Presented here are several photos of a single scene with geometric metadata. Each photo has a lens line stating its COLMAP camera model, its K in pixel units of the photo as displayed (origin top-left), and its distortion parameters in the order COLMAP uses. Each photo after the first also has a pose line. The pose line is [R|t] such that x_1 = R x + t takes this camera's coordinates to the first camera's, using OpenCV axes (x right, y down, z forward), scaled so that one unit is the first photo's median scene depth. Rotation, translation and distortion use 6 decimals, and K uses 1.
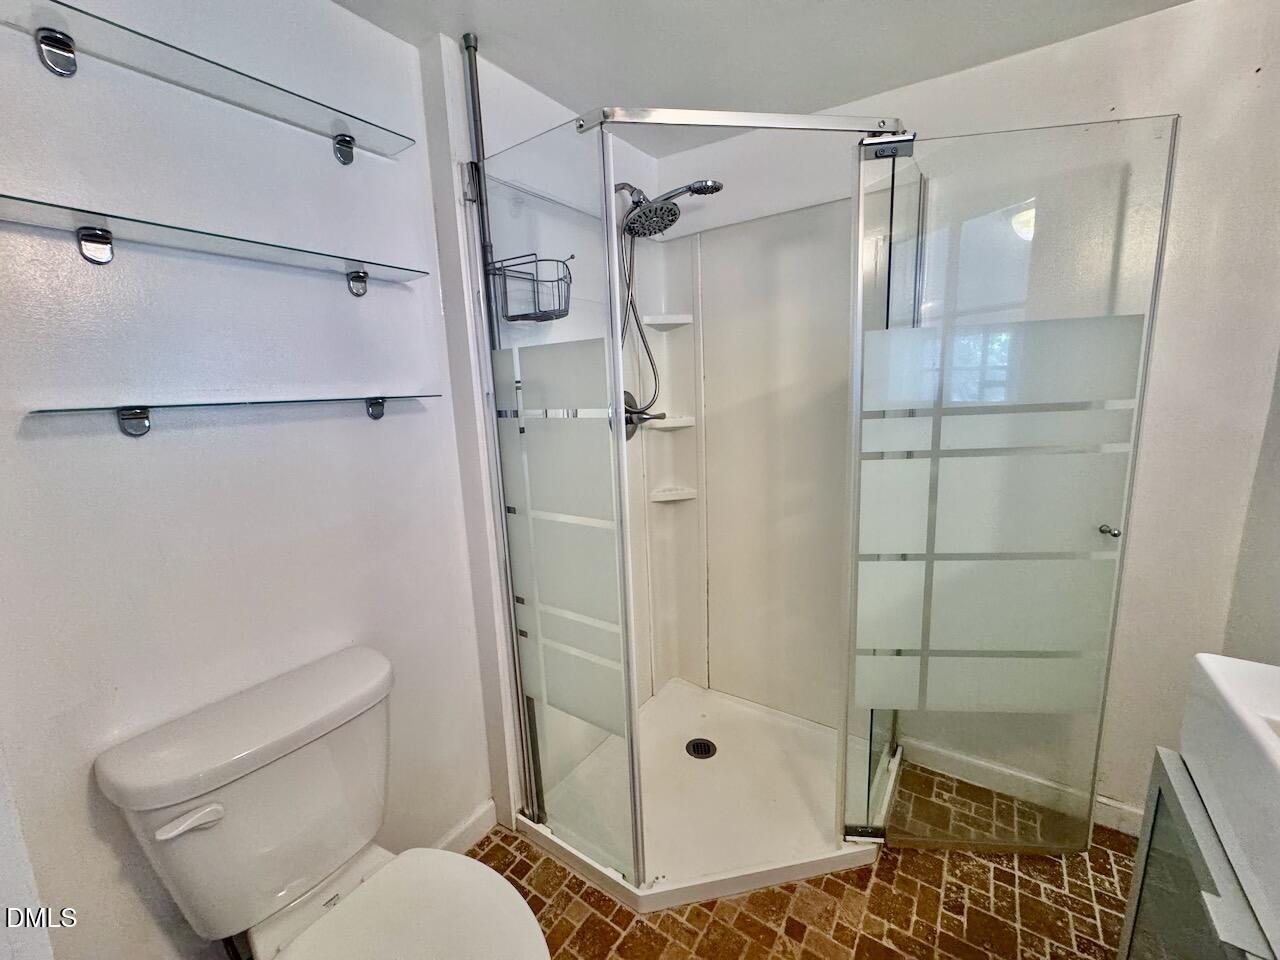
lens RADIAL K [[516.0, 0, 639.4], [0, 516.0, 480.1], [0, 0, 1]] dist [-0.000513, 0.000465]
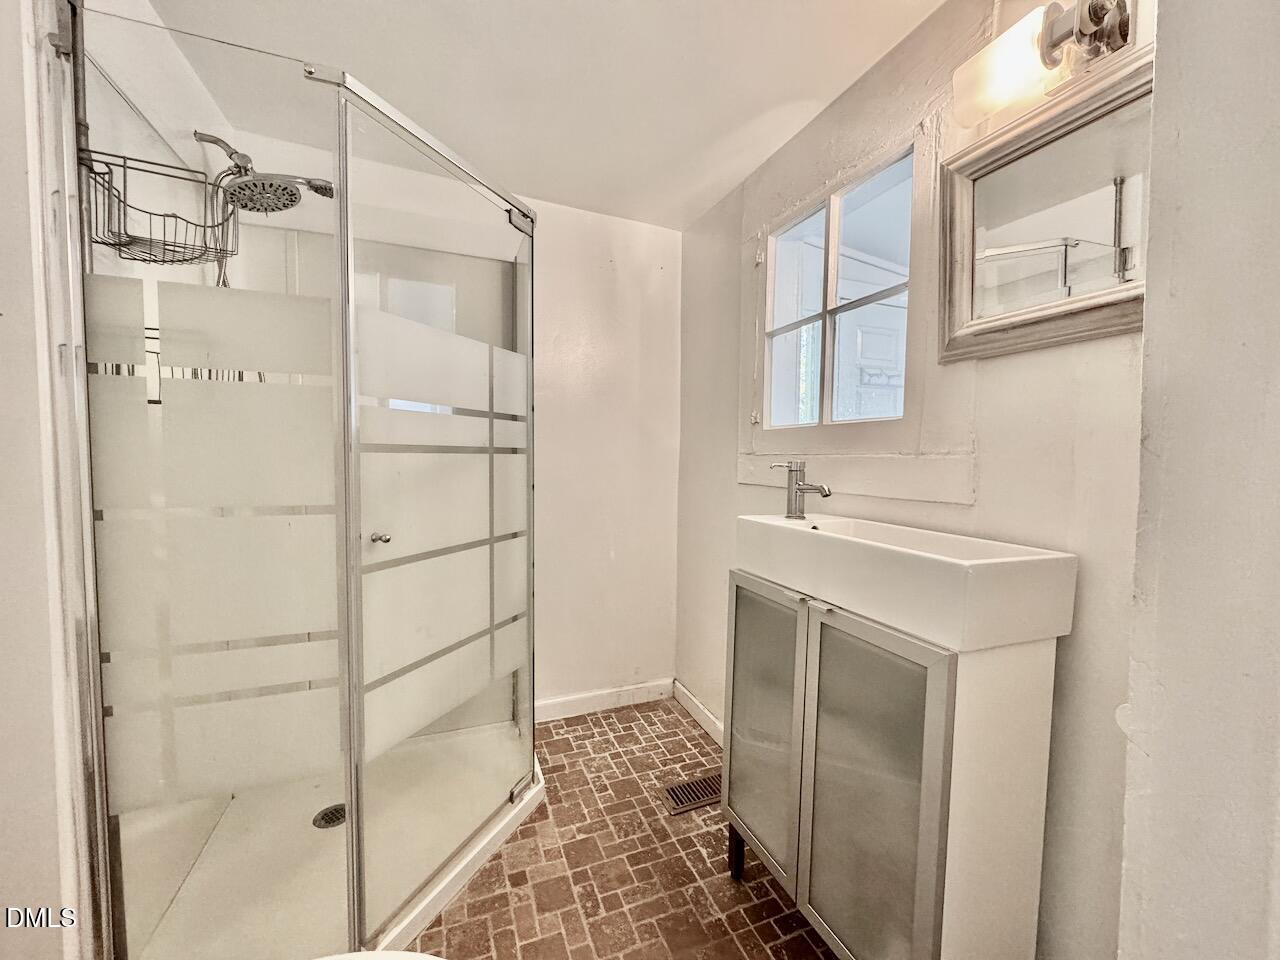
lens RADIAL K [[516.0, 0, 637.6], [0, 516.0, 477.4], [0, 0, 1]] dist [-0.000513, 0.000465]
pose [[0.557625, 0.002214, 0.830090, -0.421393], [0.120098, 0.989260, -0.083316, 0.148384], [-0.821359, 0.146151, 0.551370, 0.071892]]
